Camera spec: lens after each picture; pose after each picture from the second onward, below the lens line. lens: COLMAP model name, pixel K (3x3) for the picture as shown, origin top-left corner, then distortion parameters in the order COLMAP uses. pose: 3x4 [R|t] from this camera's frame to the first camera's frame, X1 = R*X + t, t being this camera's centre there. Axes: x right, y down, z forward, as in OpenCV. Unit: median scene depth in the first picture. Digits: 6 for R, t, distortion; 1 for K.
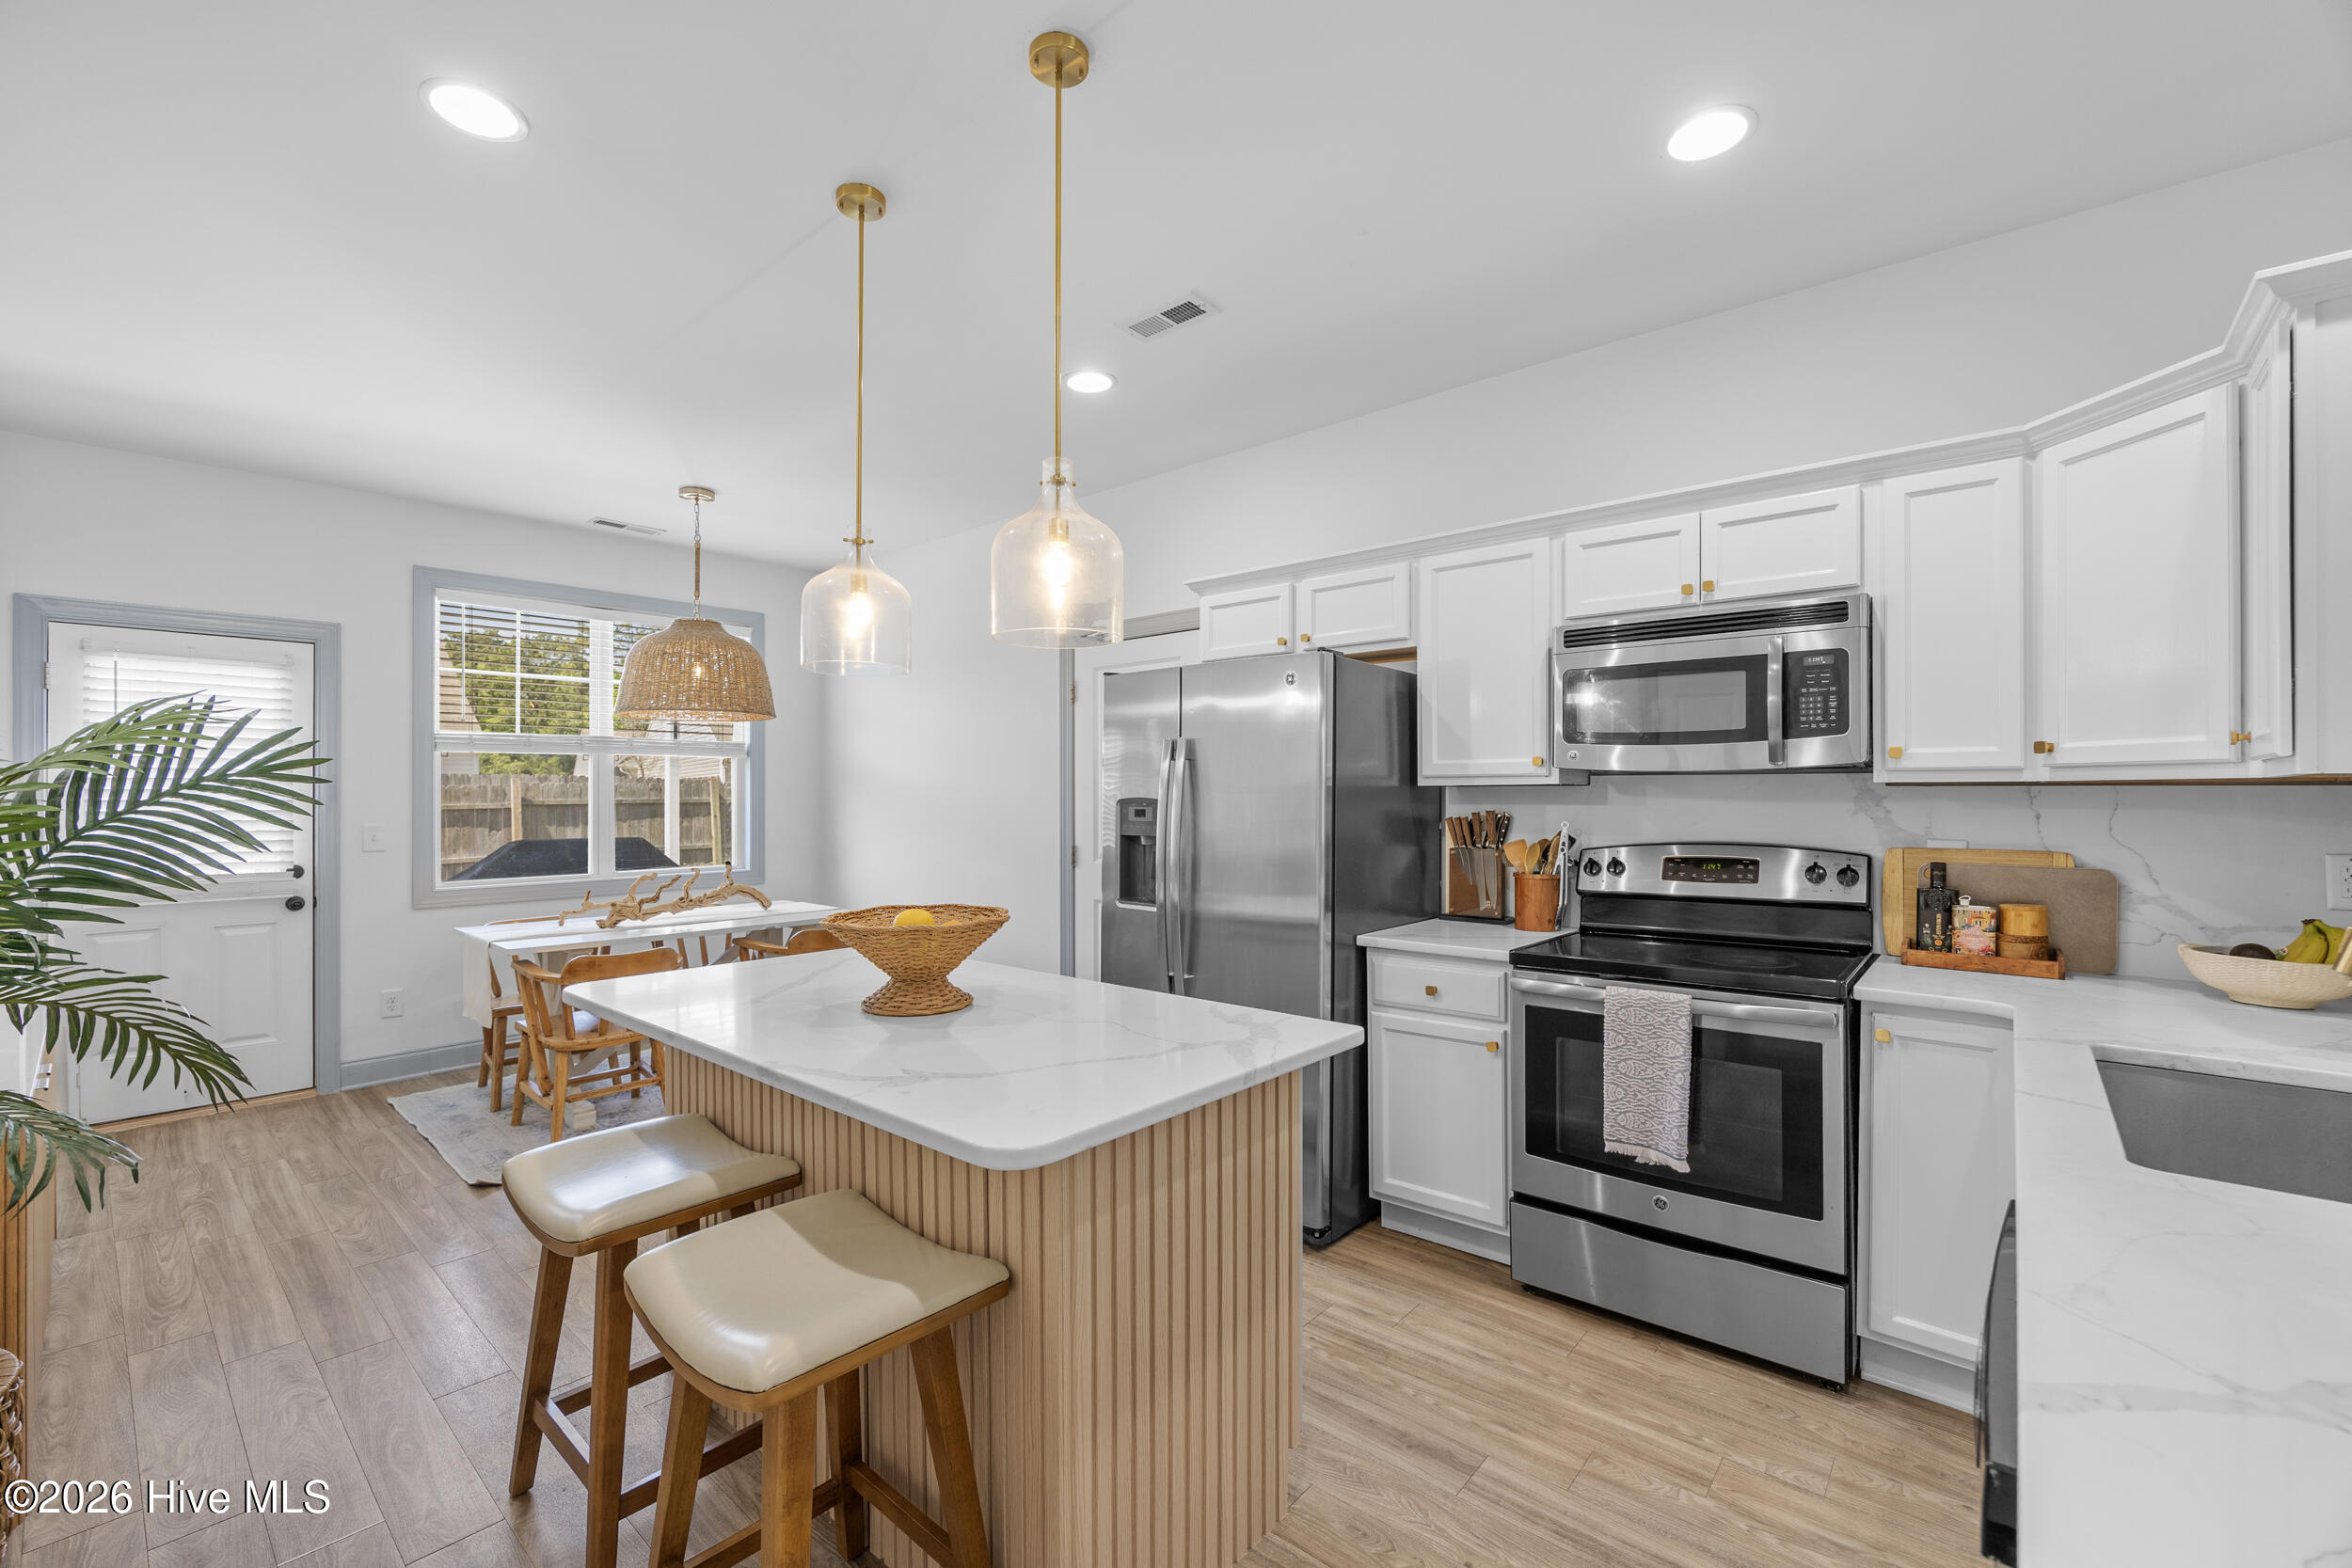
lens RADIAL K [[969.8, 0, 1164.5], [0, 969.8, 800.9], [0, 0, 1]] dist [-0.014906, 0.000271]
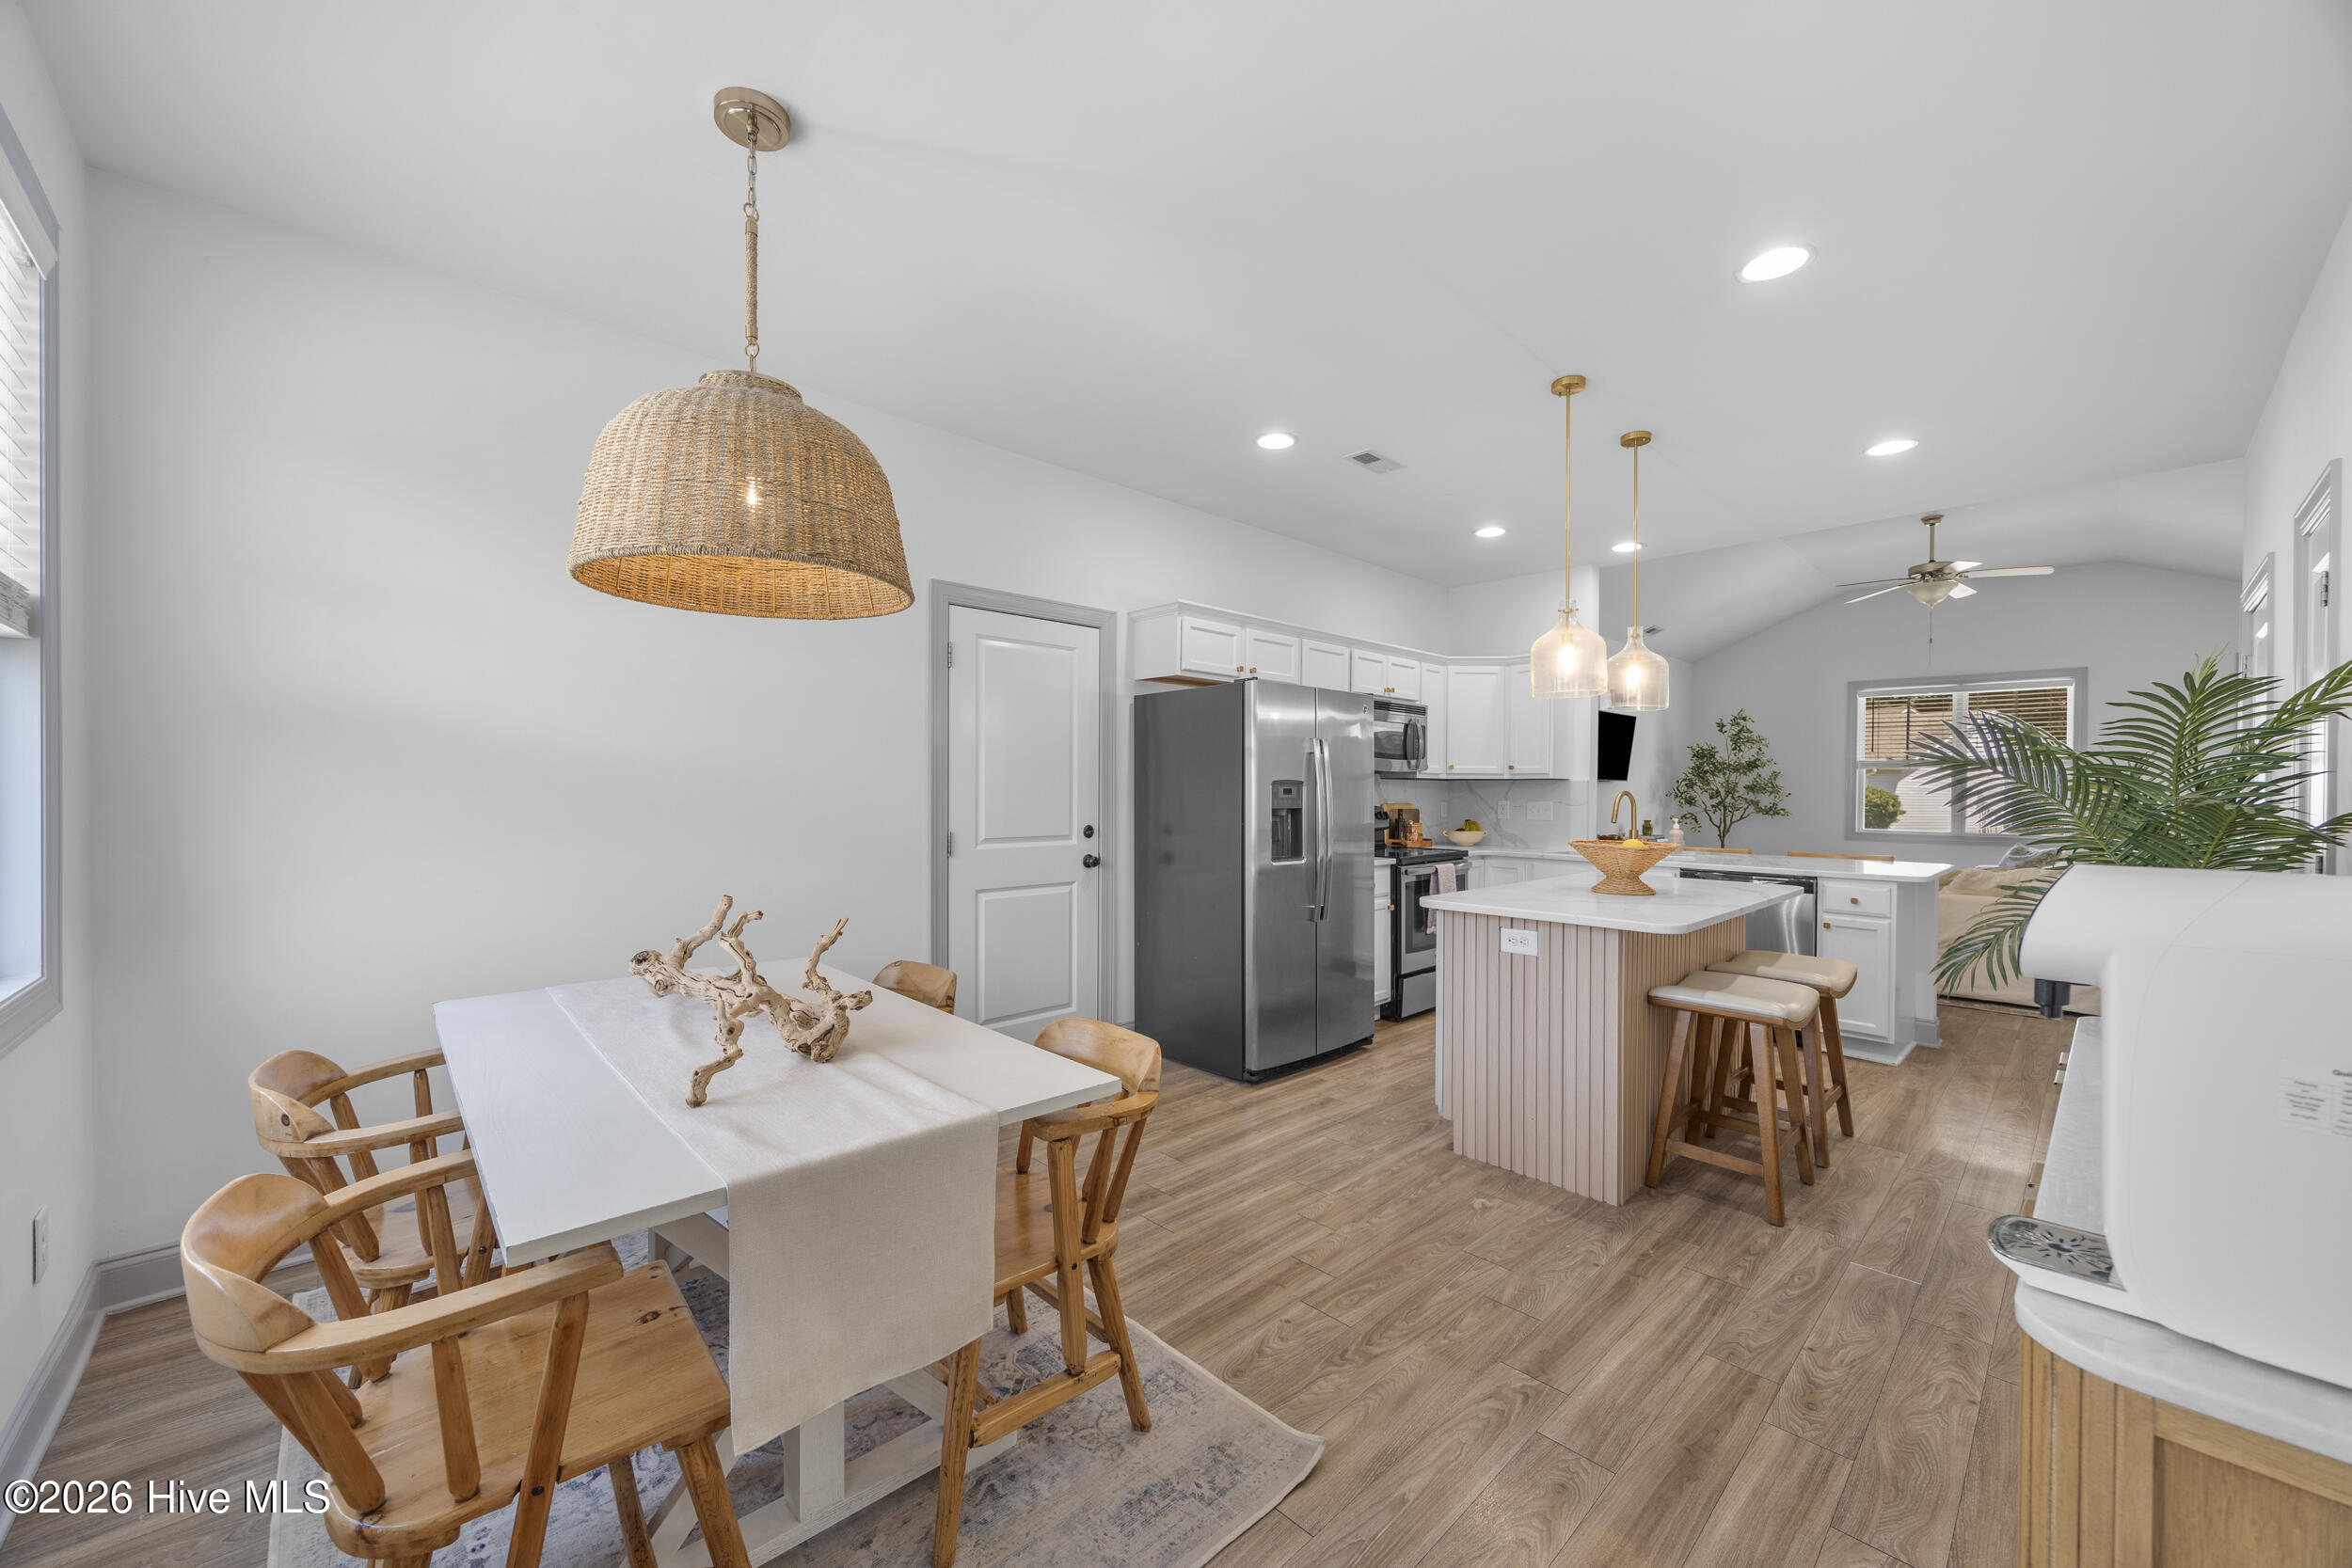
lens RADIAL K [[892.2, 0, 1162.5], [0, 892.2, 793.0], [0, 0, 1]] dist [-0.001817, 0.000002]
pose [[0.097210, -0.003763, 0.995257, -1.379164], [-0.003246, 0.999986, 0.004098, 0.010636], [-0.995259, -0.003629, 0.097197, 1.157647]]
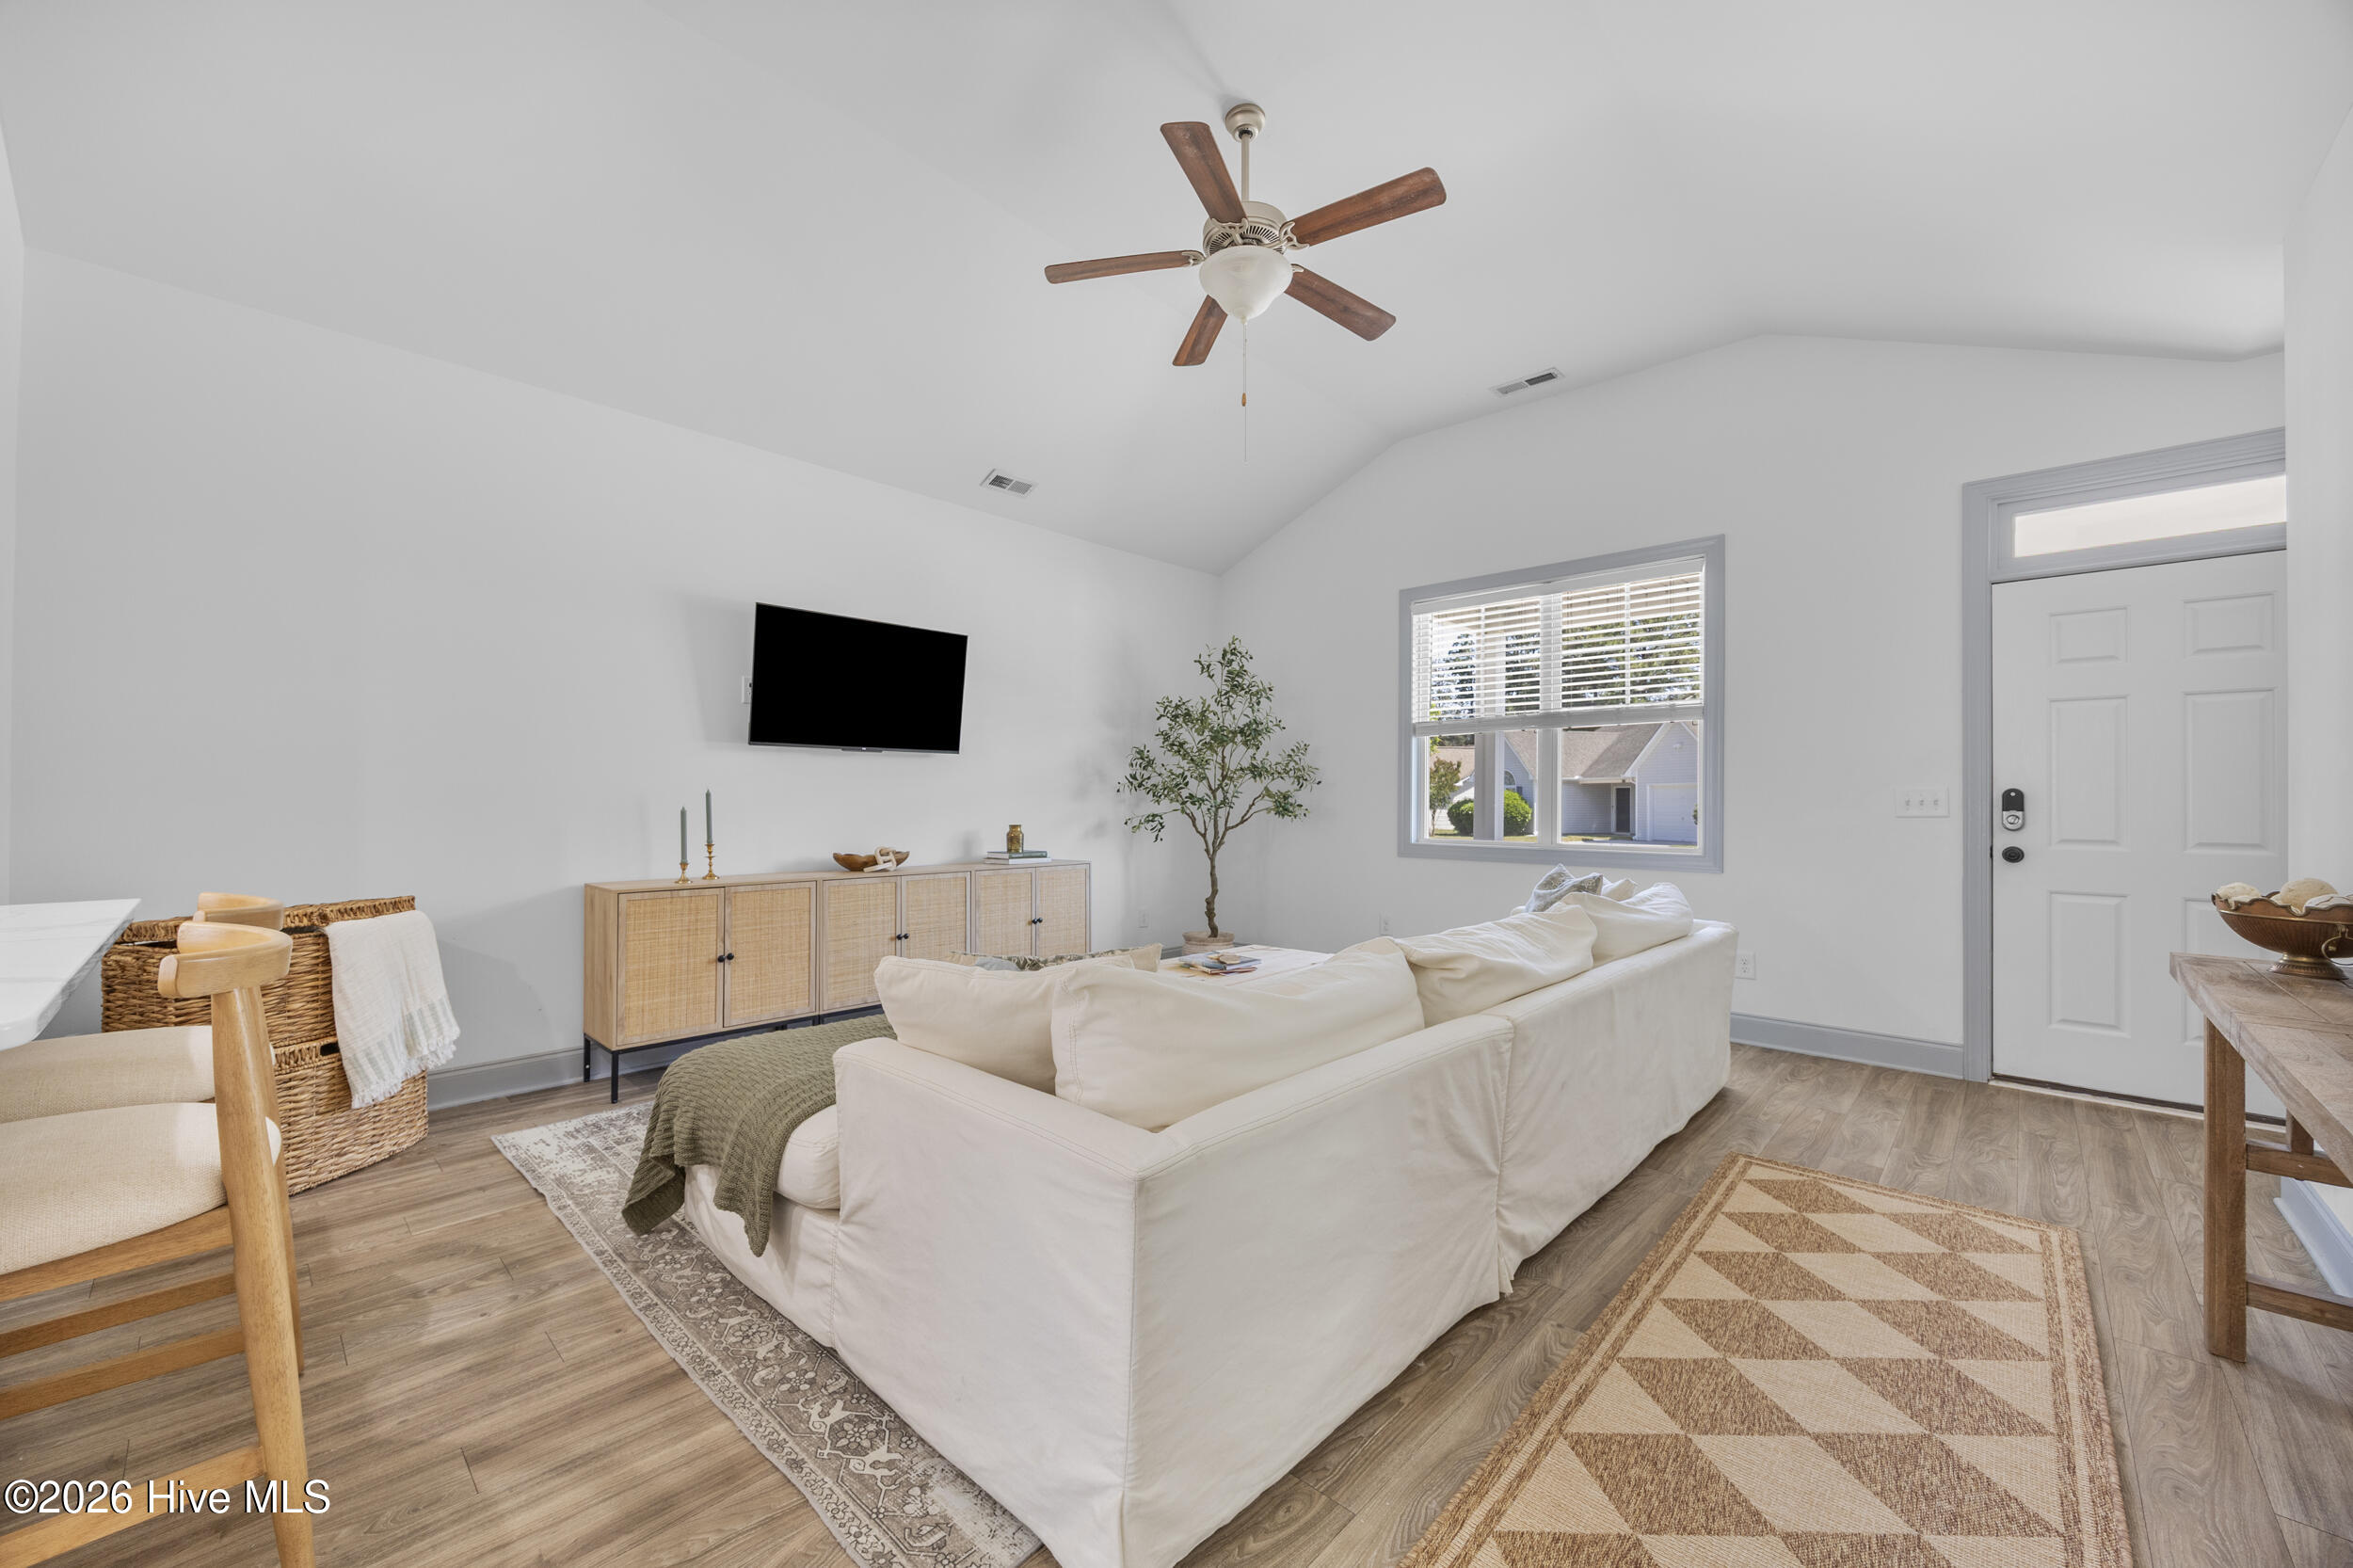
lens RADIAL K [[902.1, 0, 1168.0], [0, 902.1, 793.6], [0, 0, 1]] dist [-0.001528, -0.000166]
pose [[0.040932, 0.010026, 0.999112, 0.082162], [0.000714, 0.999949, -0.010064, 0.066851], [-0.999162, 0.001125, 0.040923, -0.528239]]
